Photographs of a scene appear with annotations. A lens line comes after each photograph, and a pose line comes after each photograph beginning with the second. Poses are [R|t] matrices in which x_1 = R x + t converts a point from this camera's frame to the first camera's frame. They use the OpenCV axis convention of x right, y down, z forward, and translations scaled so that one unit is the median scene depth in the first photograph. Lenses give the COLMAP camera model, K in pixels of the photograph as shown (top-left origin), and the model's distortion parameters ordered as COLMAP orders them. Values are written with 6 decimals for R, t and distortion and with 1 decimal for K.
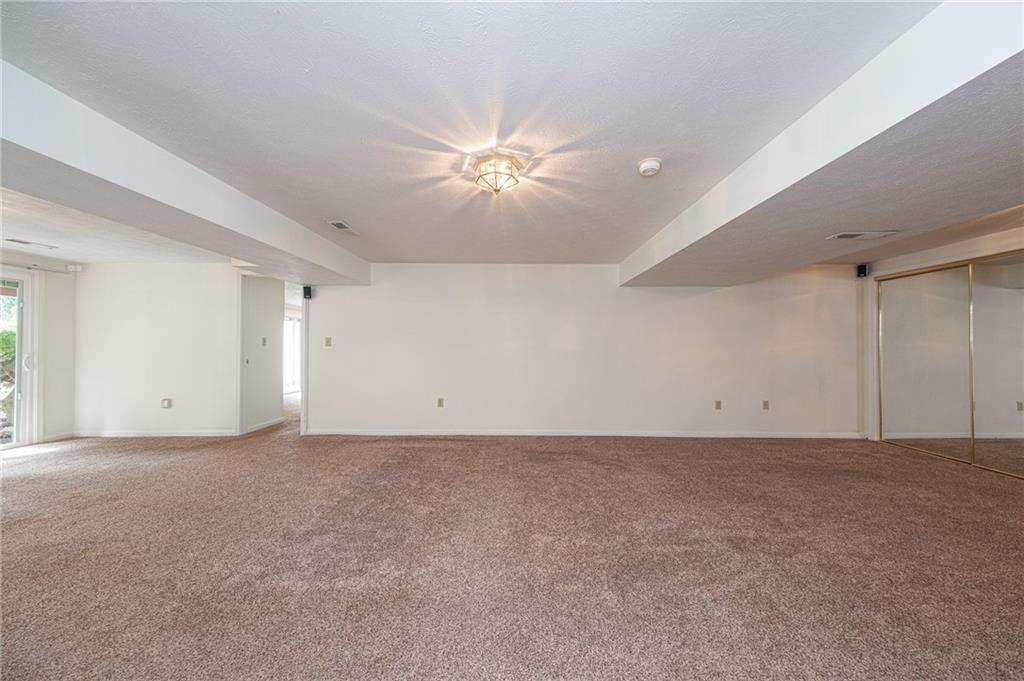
lens RADIAL K [[349.4, 0, 512.0], [0, 349.4, 340.5], [0, 0, 1]] dist [-0.013421, -0.000015]
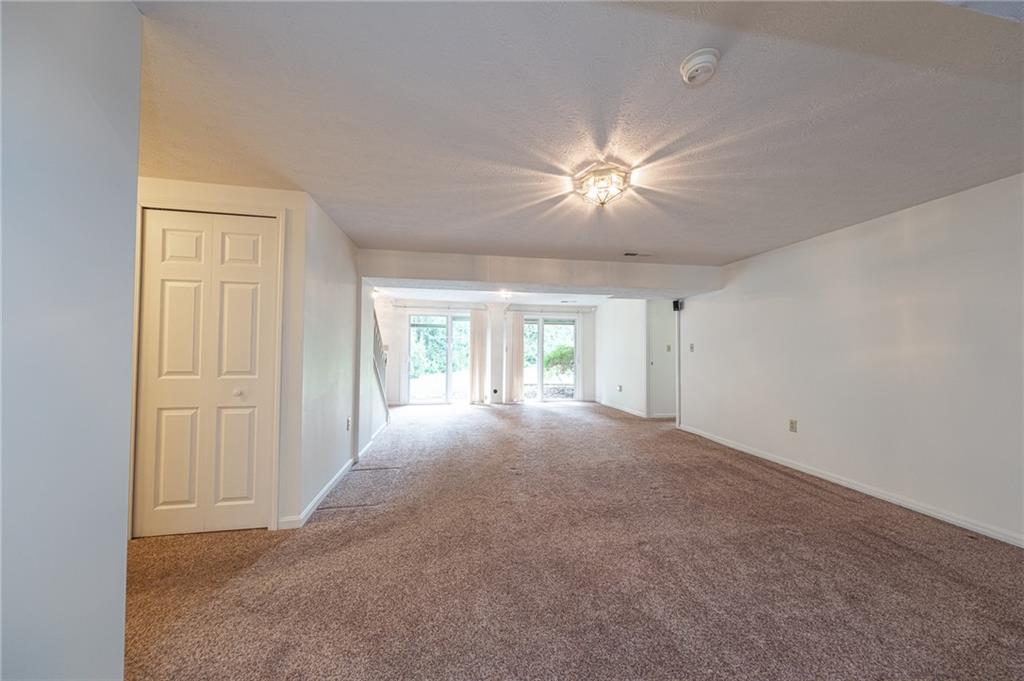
lens RADIAL K [[342.2, 0, 512.0], [0, 342.2, 340.5], [0, 0, 1]] dist [0.000375, 0.000010]
pose [[0.161262, -0.030486, -0.986441, 0.546984], [0.010893, 0.999517, -0.029110, 0.006438], [0.986852, -0.006051, 0.161516, 0.331070]]
